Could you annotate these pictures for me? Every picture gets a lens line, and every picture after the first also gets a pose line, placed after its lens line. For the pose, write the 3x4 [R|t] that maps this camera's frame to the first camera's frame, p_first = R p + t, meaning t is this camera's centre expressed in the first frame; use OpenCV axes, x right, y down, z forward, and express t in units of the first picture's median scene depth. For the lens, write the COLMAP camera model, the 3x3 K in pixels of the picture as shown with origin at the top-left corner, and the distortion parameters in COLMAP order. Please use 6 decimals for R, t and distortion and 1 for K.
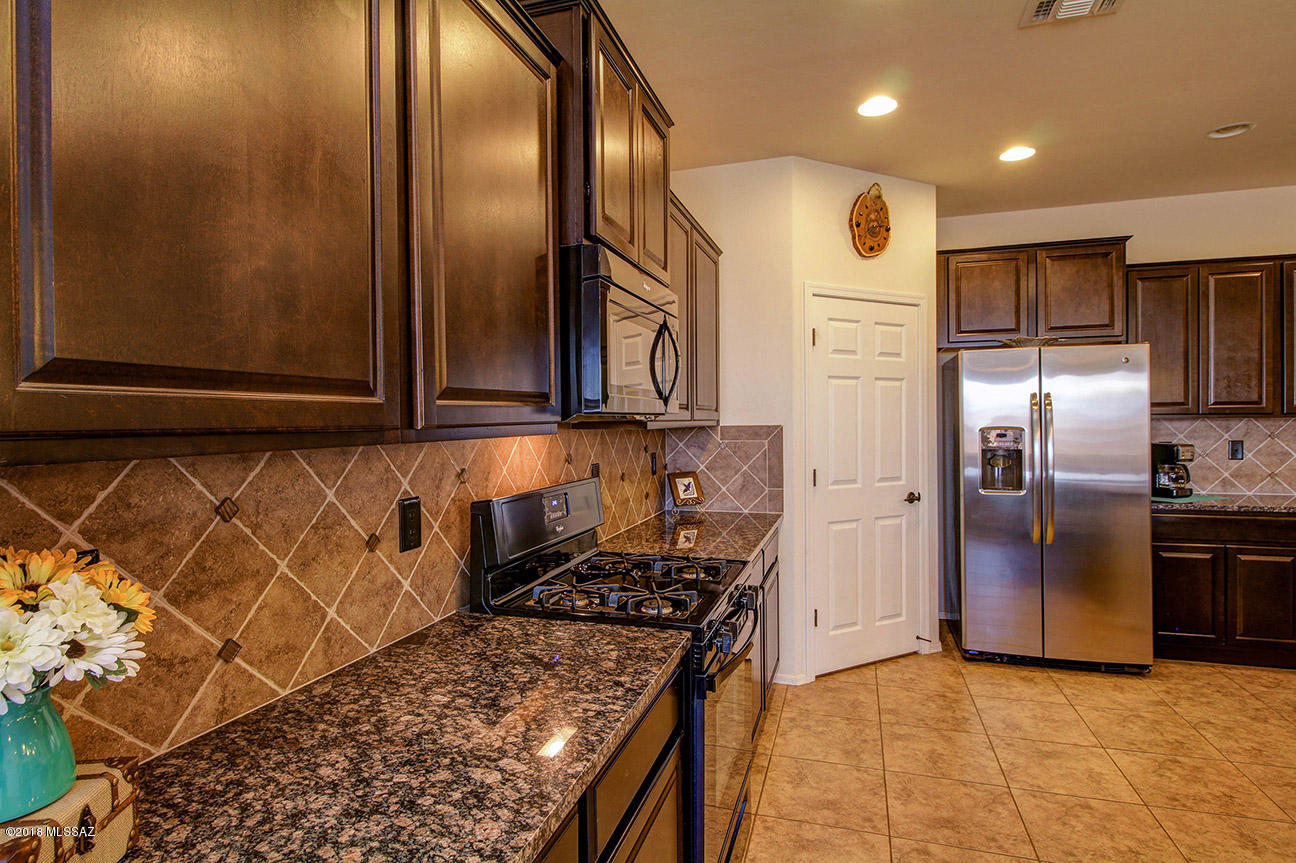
lens RADIAL K [[683.5, 0, 644.2], [0, 683.5, 416.2], [0, 0, 1]] dist [0.012689, -0.001571]
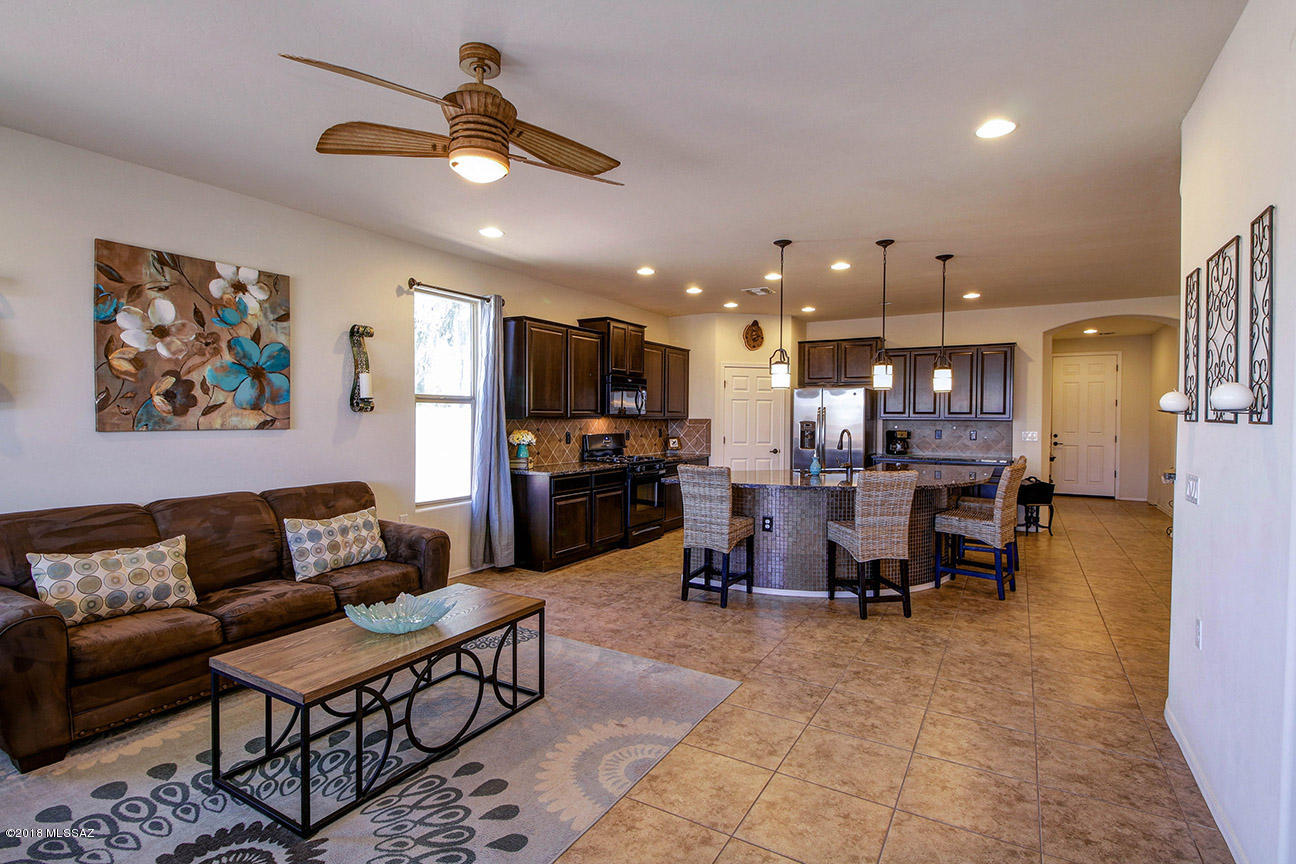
lens RADIAL K [[633.6, 0, 645.3], [0, 633.6, 427.1], [0, 0, 1]] dist [0.013972, -0.008115]
pose [[0.971900, 0.019452, -0.234589, 0.502811], [-0.013887, 0.999582, 0.025351, -0.012951], [0.234984, -0.021381, 0.971764, -1.305158]]
